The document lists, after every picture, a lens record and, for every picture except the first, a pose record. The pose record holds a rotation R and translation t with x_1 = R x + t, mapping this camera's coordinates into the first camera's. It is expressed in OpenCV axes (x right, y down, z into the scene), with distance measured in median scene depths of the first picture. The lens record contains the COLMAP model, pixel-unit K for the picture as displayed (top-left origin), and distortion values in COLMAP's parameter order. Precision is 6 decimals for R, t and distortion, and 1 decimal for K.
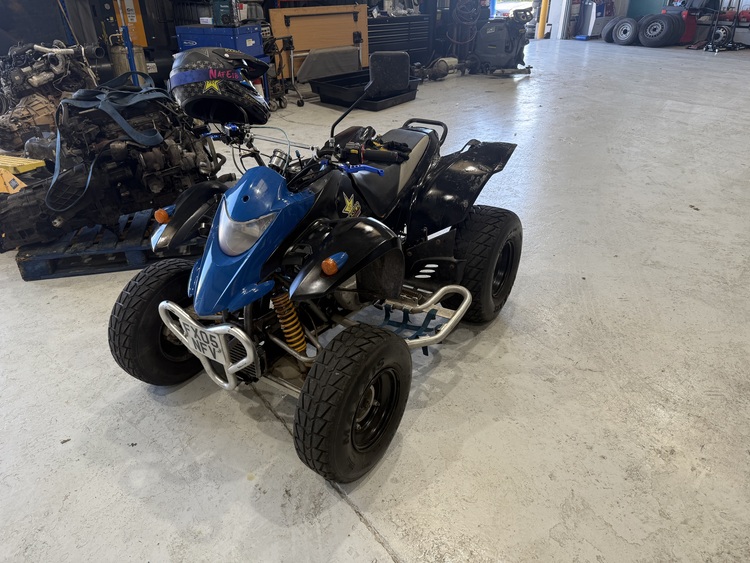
lens RADIAL K [[538.0, 0, 375.9], [0, 538.0, 278.5], [0, 0, 1]] dist [0.000745, -0.007621]
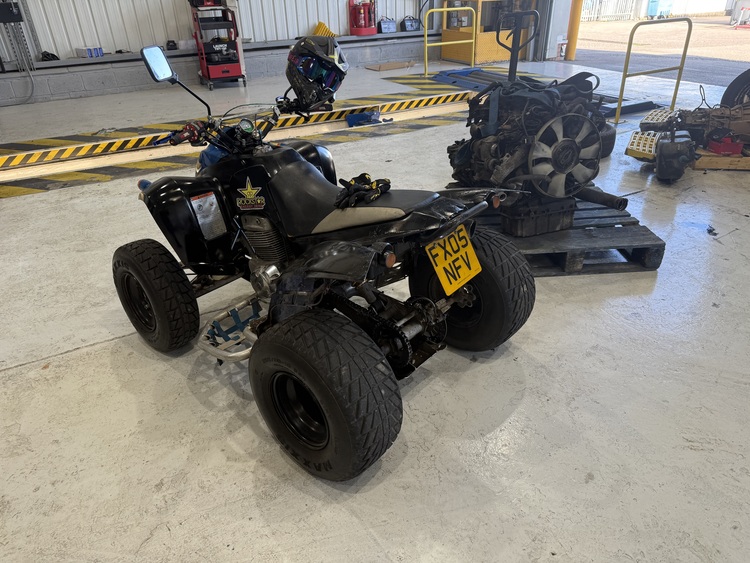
lens RADIAL K [[538.0, 0, 373.4], [0, 538.0, 284.9], [0, 0, 1]] dist [0.000745, -0.007621]
pose [[-0.164937, 0.494857, -0.853178, 0.890800], [-0.480476, 0.715130, 0.507673, -0.645925], [0.861358, 0.493666, 0.119816, 1.138523]]
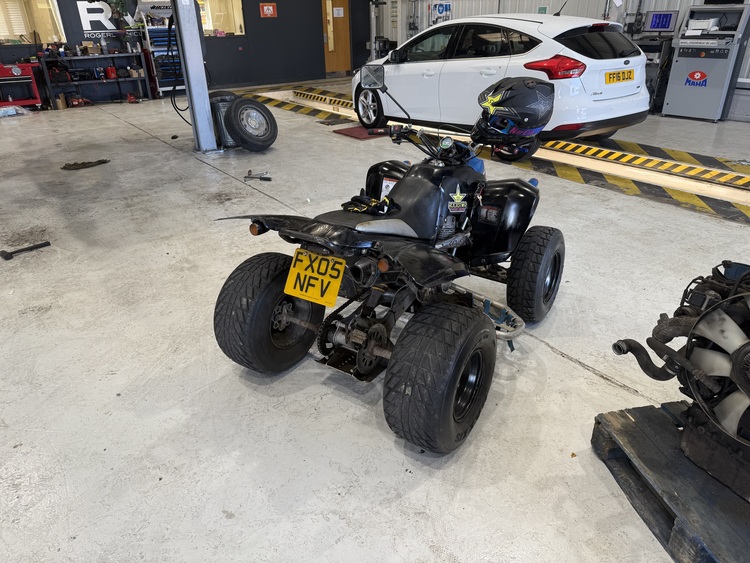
lens RADIAL K [[538.0, 0, 377.3], [0, 538.0, 286.4], [0, 0, 1]] dist [0.000745, -0.007621]
pose [[-0.998431, -0.000629, 0.055999, -0.044865], [0.046748, 0.541239, 0.839569, -1.076477], [-0.030837, 0.840869, -0.540360, 1.850269]]
